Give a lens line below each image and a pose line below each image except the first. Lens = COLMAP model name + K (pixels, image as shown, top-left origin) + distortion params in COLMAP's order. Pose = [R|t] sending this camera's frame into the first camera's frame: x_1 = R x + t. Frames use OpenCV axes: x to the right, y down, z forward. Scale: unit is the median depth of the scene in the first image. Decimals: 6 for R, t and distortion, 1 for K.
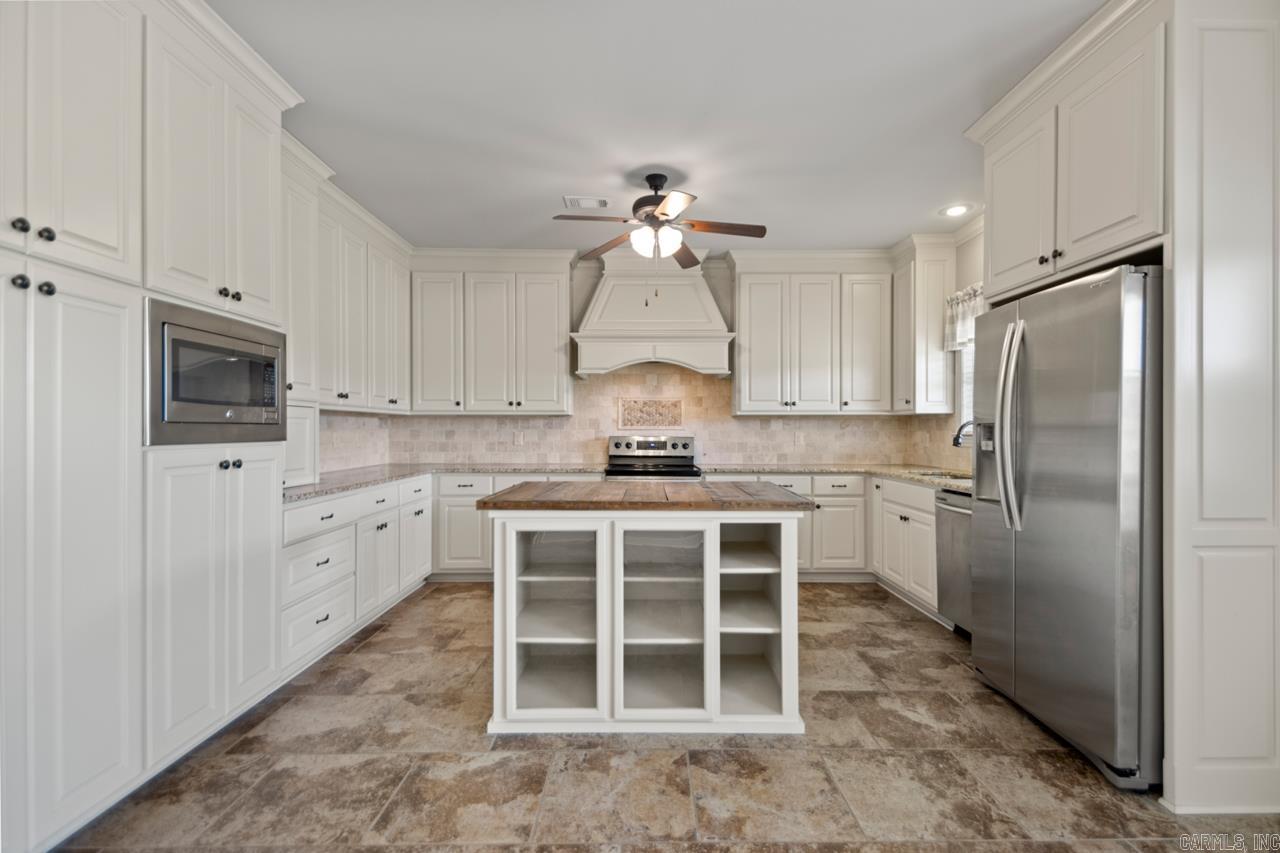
lens RADIAL K [[600.9, 0, 637.3], [0, 600.9, 429.3], [0, 0, 1]] dist [0.020503, -0.017341]
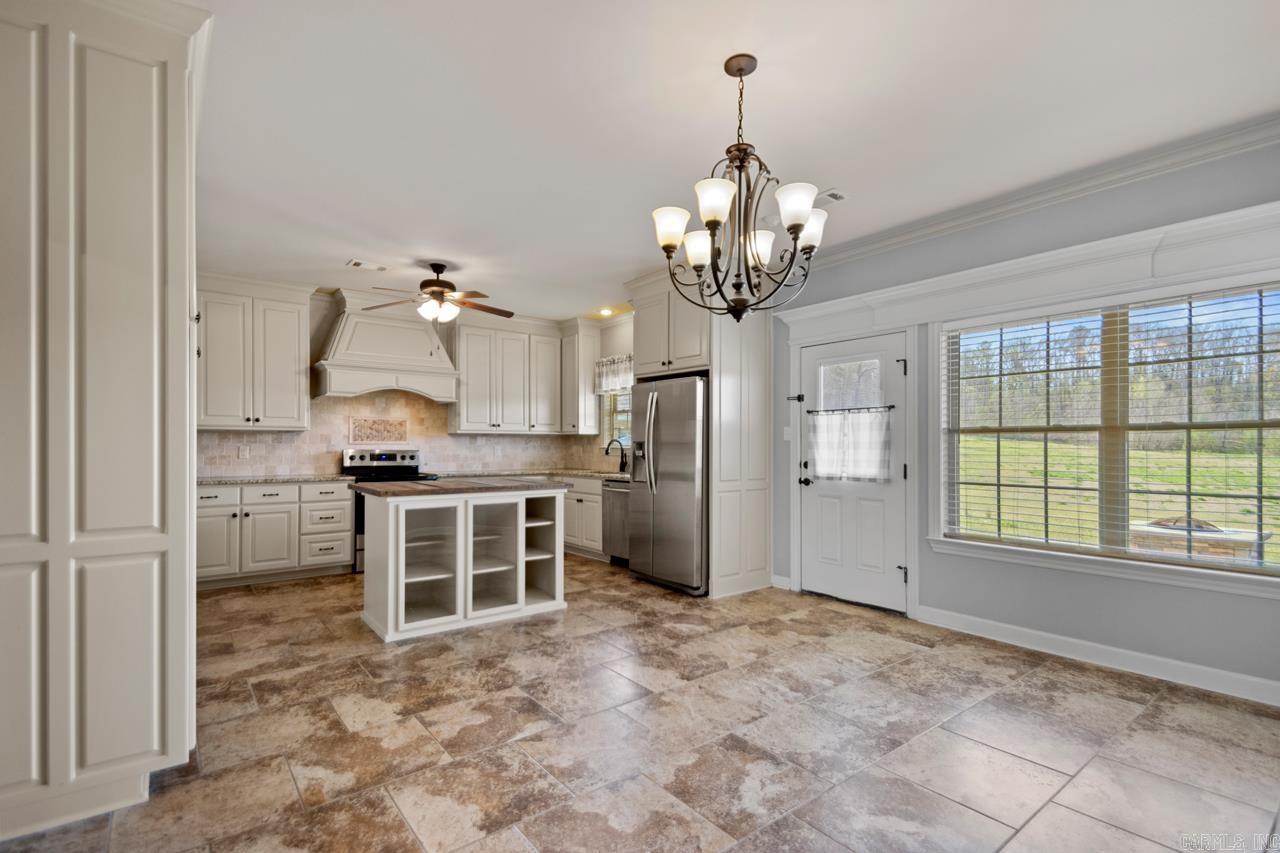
lens RADIAL K [[600.9, 0, 661.1], [0, 600.9, 446.5], [0, 0, 1]] dist [0.020503, -0.017341]
pose [[0.776081, 0.000122, 0.630633, -0.379989], [-0.003229, 0.999988, 0.003780, -0.001580], [-0.630625, -0.004970, 0.776072, -0.357117]]
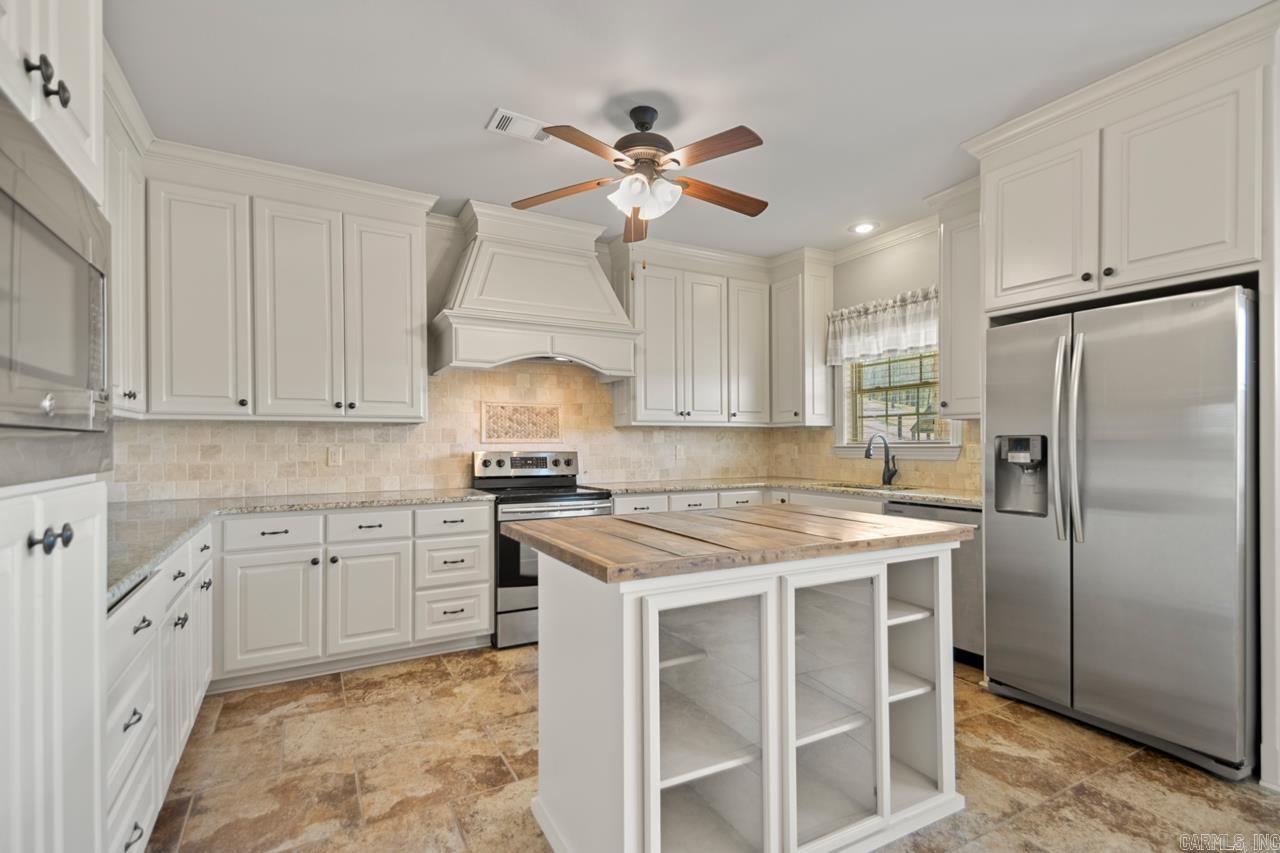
lens RADIAL K [[600.9, 0, 652.1], [0, 600.9, 446.4], [0, 0, 1]] dist [0.020503, -0.017341]
pose [[0.869064, -0.006604, 0.494656, -0.285636], [0.002572, 0.999958, 0.008831, -0.001692], [-0.494694, -0.006403, 0.869044, 0.278880]]
